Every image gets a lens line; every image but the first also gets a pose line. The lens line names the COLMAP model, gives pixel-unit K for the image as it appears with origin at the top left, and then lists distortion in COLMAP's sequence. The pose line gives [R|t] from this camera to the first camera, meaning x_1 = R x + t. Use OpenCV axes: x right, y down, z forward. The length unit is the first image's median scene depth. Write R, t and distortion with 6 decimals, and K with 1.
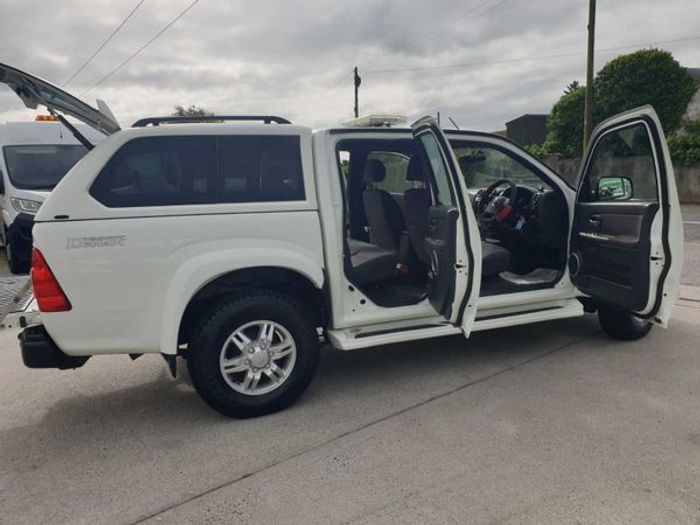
lens RADIAL K [[562.8, 0, 351.5], [0, 562.8, 260.7], [0, 0, 1]] dist [0.014198, 0.001706]
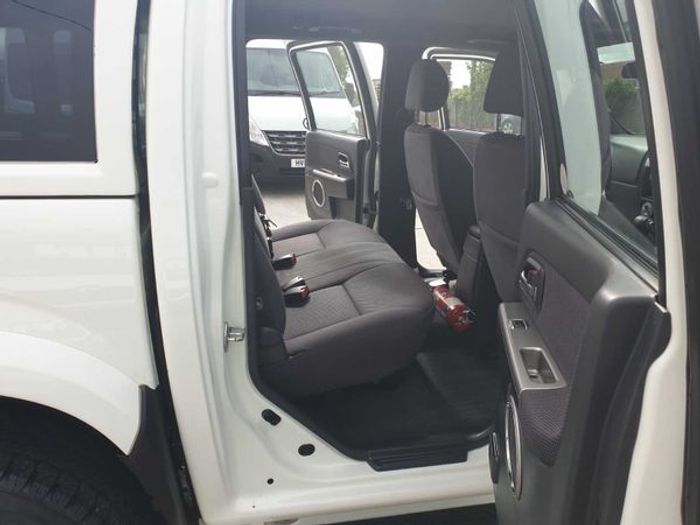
lens RADIAL K [[562.8, 0, 348.1], [0, 562.8, 259.2], [0, 0, 1]] dist [0.014198, 0.001706]
pose [[0.977303, 0.098135, -0.187744, 0.102423], [-0.074213, 0.988671, 0.130470, -0.097074], [0.198421, -0.113575, 0.973514, 0.669675]]
